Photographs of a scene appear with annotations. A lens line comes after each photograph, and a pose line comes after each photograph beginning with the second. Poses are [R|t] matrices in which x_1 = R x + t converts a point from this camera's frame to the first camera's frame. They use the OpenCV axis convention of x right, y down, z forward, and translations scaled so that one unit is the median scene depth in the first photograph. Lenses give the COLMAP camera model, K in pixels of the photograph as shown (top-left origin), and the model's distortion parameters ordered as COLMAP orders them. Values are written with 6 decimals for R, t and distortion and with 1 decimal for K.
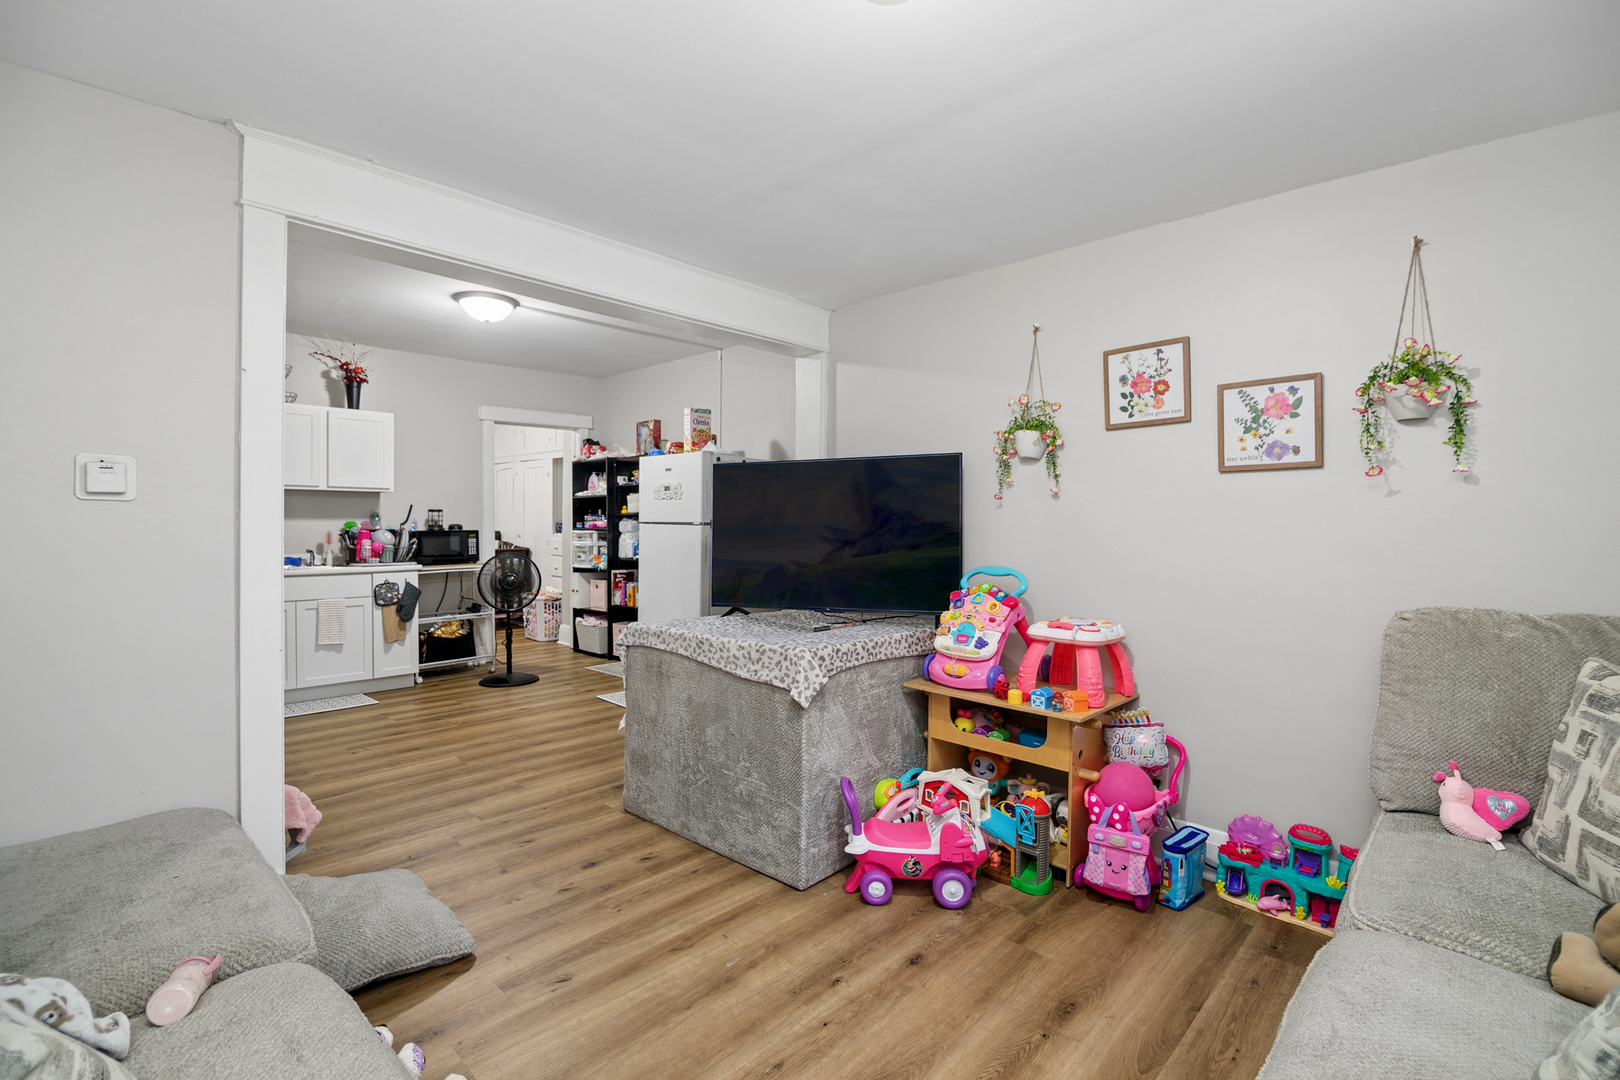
lens RADIAL K [[724.5, 0, 811.2], [0, 724.5, 524.9], [0, 0, 1]] dist [-0.003936, -0.004855]
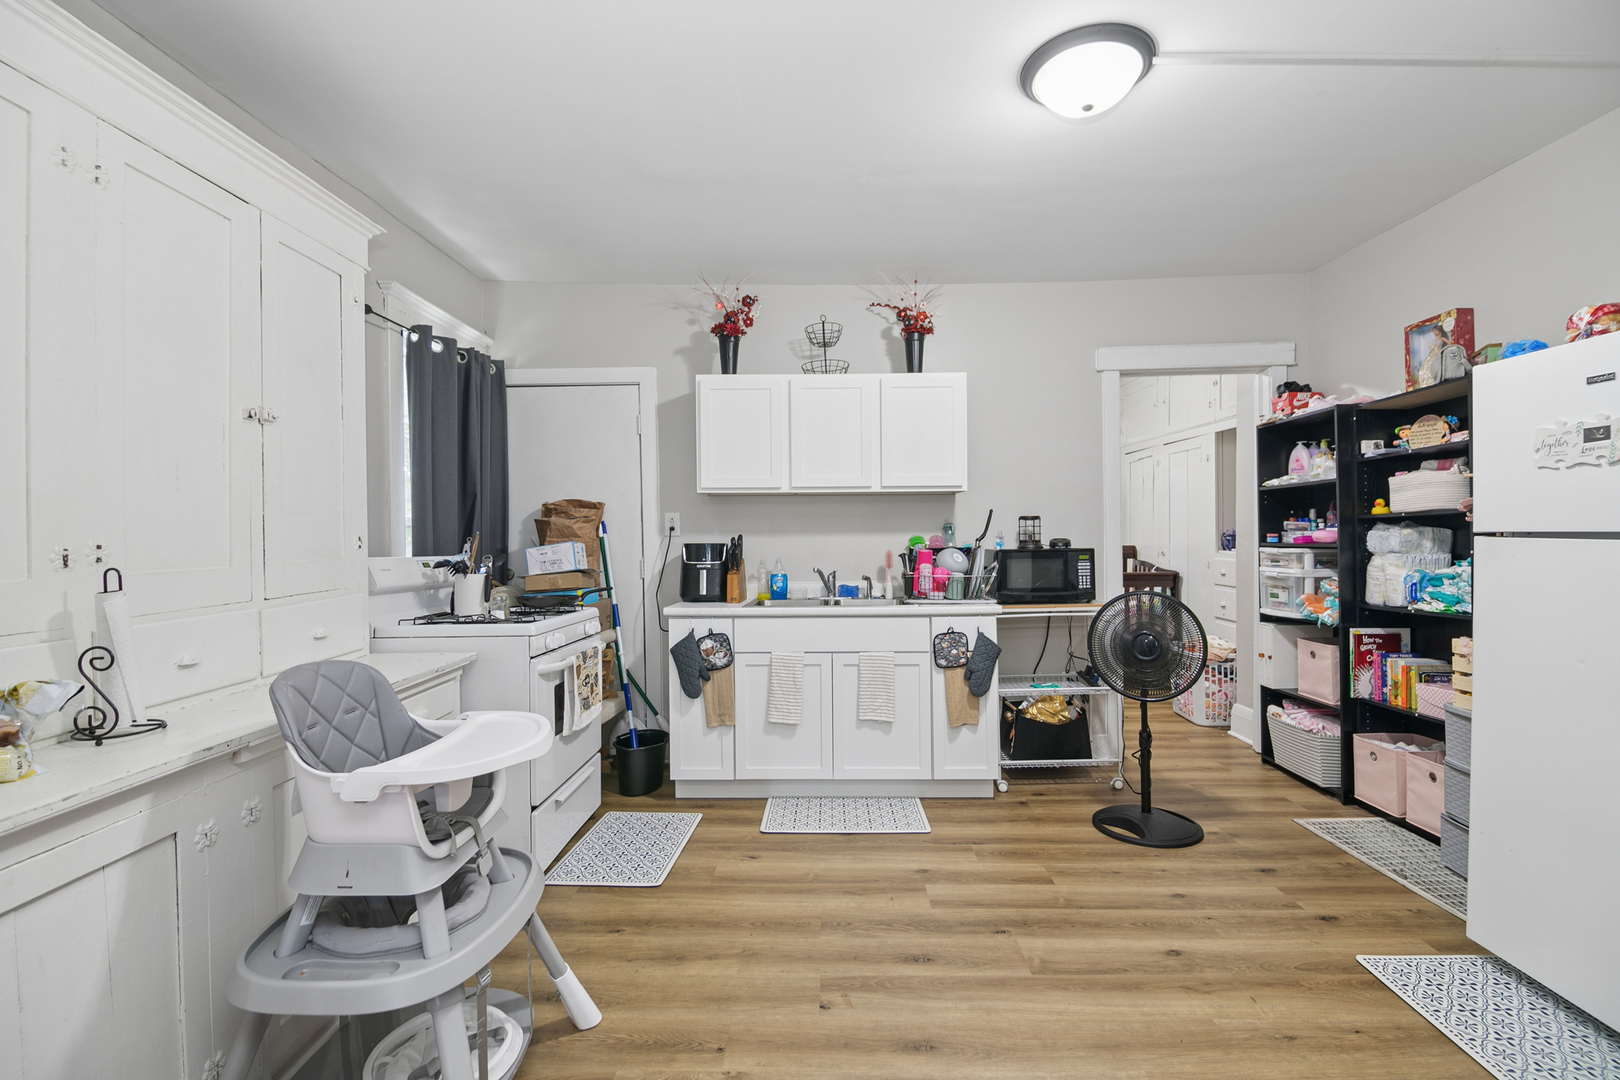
lens RADIAL K [[724.5, 0, 826.7], [0, 724.5, 534.7], [0, 0, 1]] dist [-0.003936, -0.004855]
pose [[0.683409, -0.009113, -0.729979, -0.168117], [0.008744, 0.999953, -0.004297, -0.003566], [0.729983, -0.003447, 0.683456, 0.417504]]
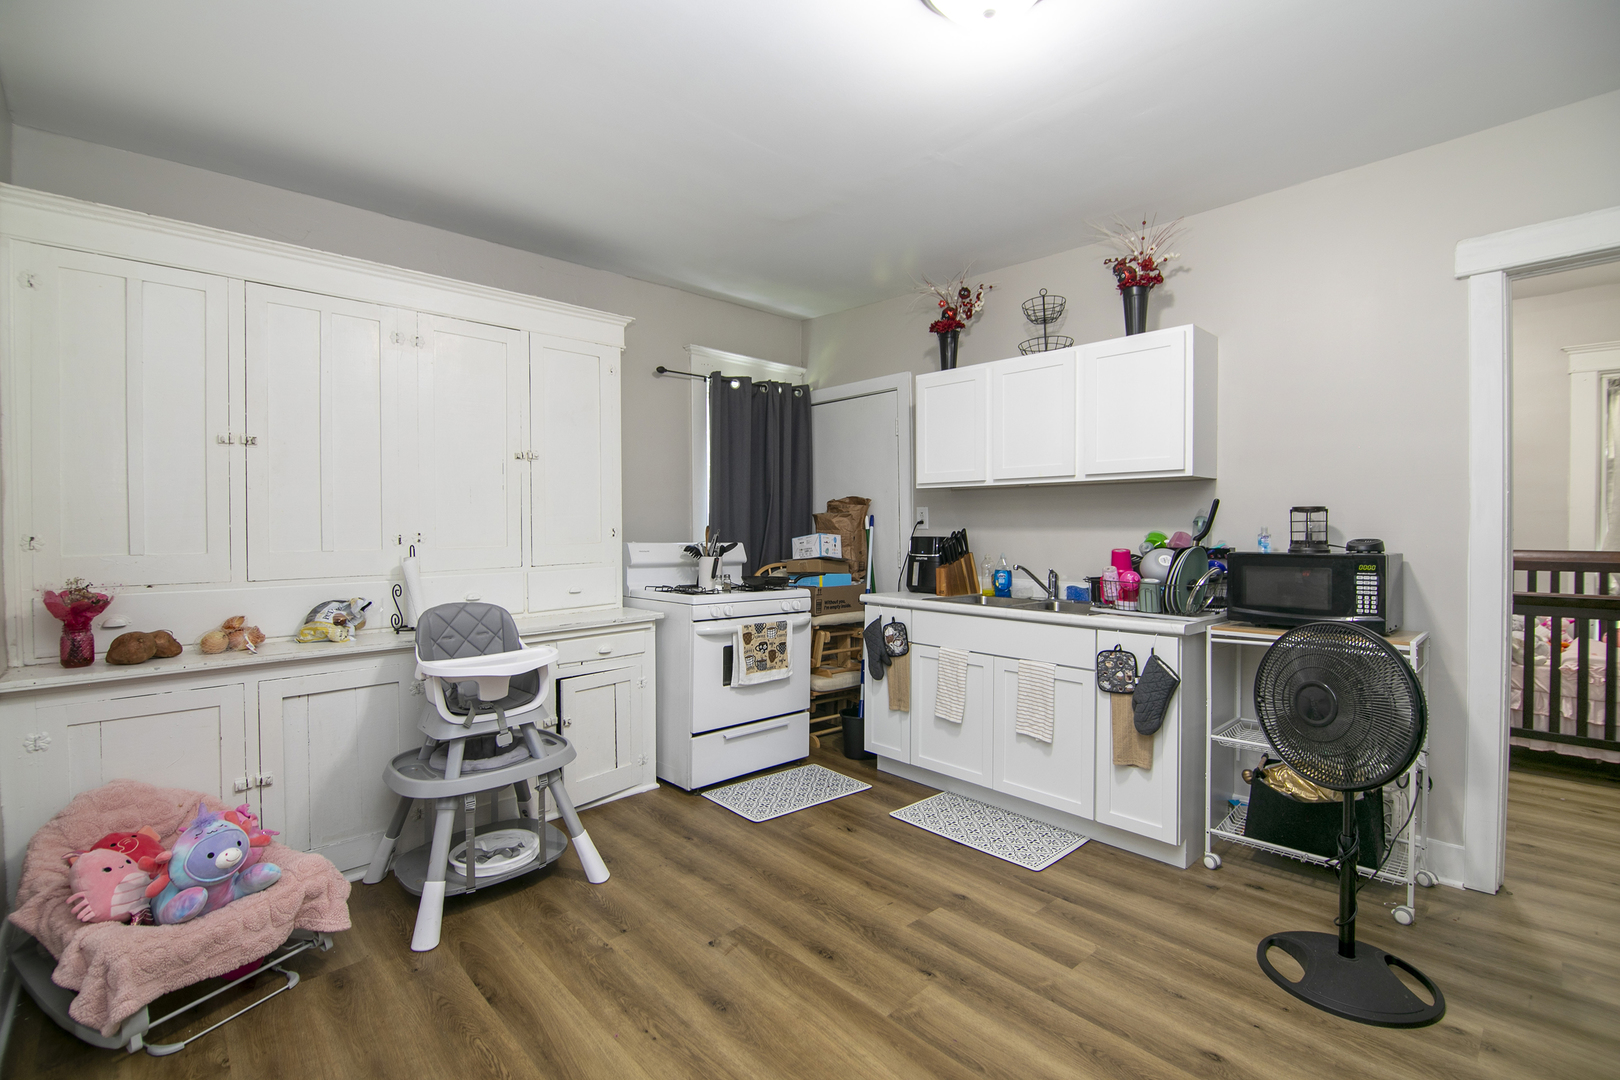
lens RADIAL K [[724.5, 0, 826.0], [0, 724.5, 536.7], [0, 0, 1]] dist [-0.003936, -0.004855]
pose [[-0.042863, 0.011288, -0.999017, -0.045502], [-0.002383, 0.999932, 0.011401, -0.006889], [0.999078, 0.002870, -0.042833, 0.699441]]
